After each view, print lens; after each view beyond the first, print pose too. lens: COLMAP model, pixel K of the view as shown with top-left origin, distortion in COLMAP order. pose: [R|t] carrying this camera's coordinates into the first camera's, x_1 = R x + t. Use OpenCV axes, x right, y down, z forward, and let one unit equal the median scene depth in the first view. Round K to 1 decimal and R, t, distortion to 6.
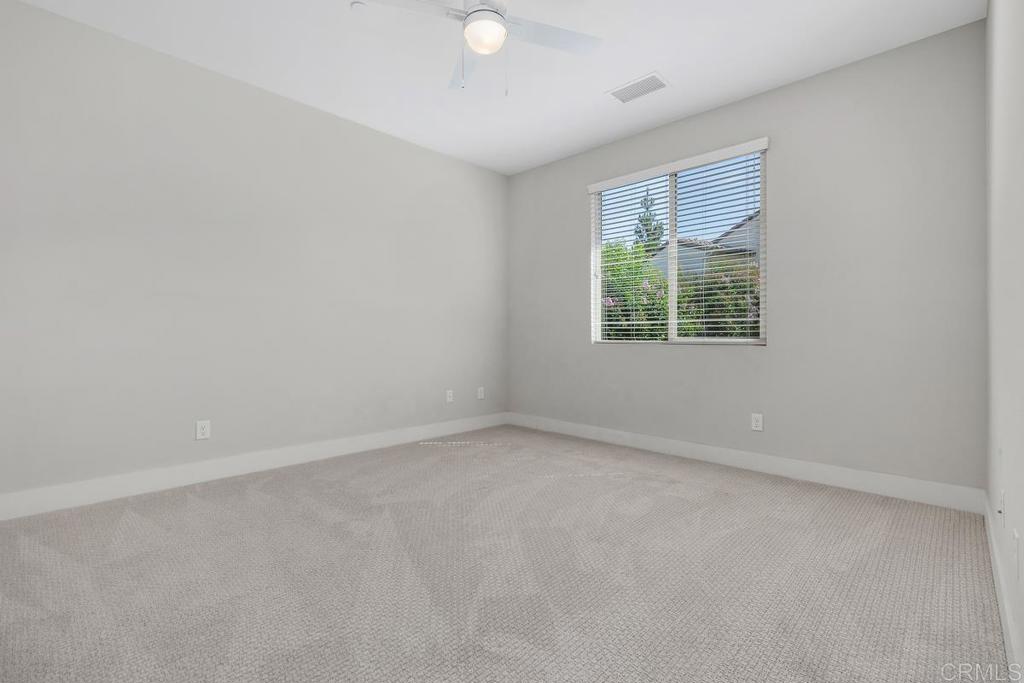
lens RADIAL K [[467.6, 0, 509.0], [0, 467.6, 345.0], [0, 0, 1]] dist [-0.009283, -0.000421]
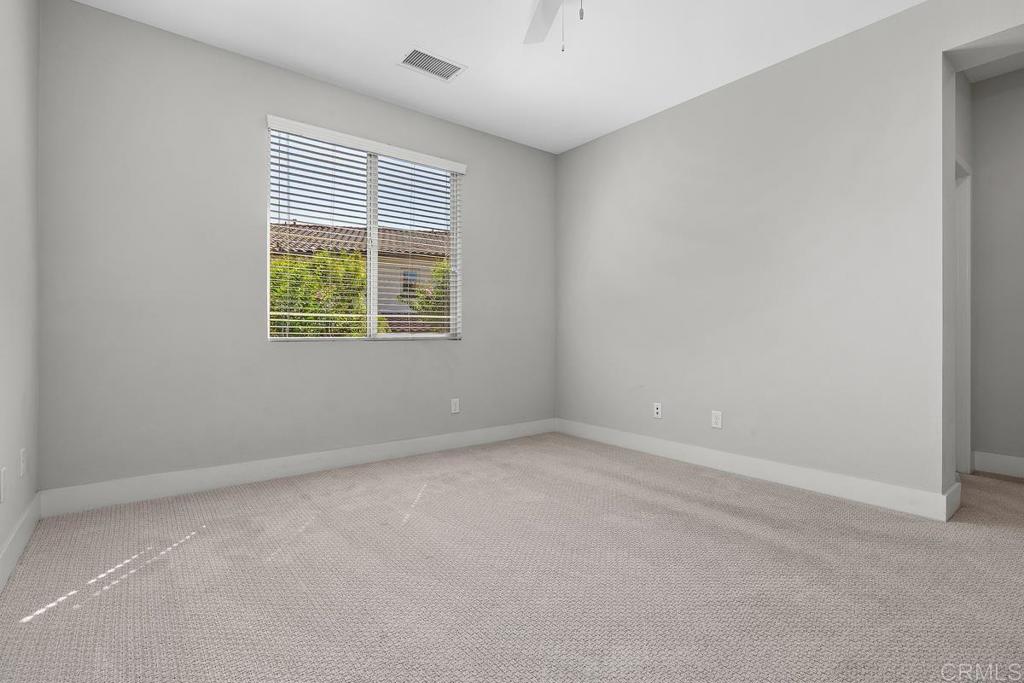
lens RADIAL K [[492.1, 0, 510.6], [0, 492.1, 338.5], [0, 0, 1]] dist [0.004483, 0.000214]
pose [[0.117336, -0.009114, 0.993050, -0.562351], [0.018749, 0.999800, 0.006961, -0.006924], [-0.992915, 0.017802, 0.117483, 0.607608]]
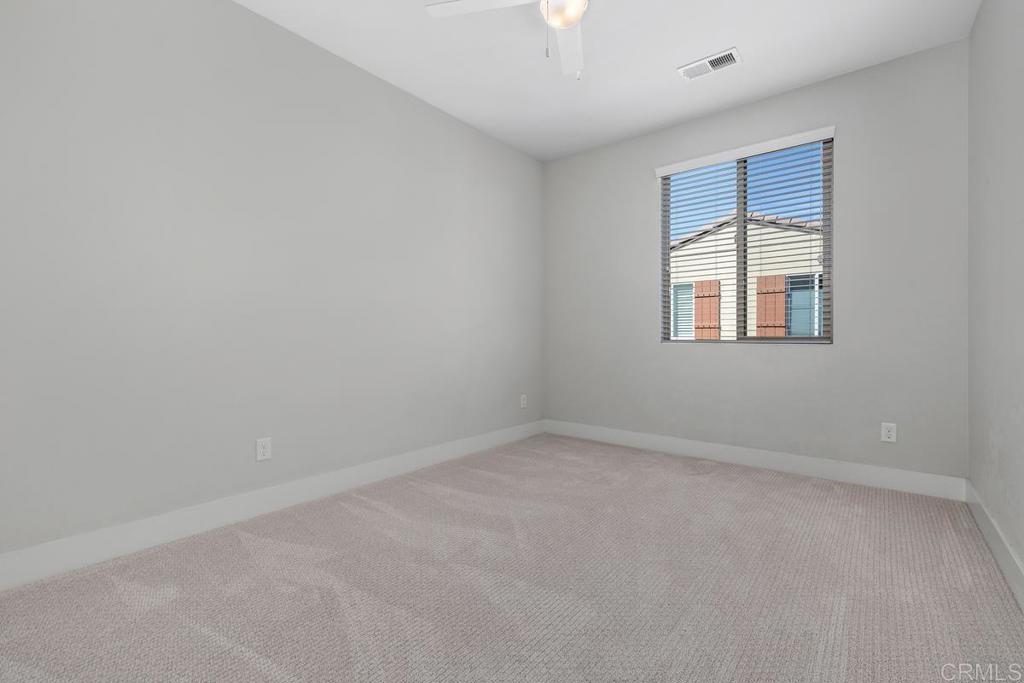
lens RADIAL K [[437.7, 0, 517.2], [0, 437.7, 336.5], [0, 0, 1]] dist [-0.000105, -0.000031]
pose [[0.991513, -0.004352, 0.129931, -0.198915], [0.006821, 0.999804, -0.018561, -0.004072], [-0.129825, 0.019290, 0.991349, 0.200159]]
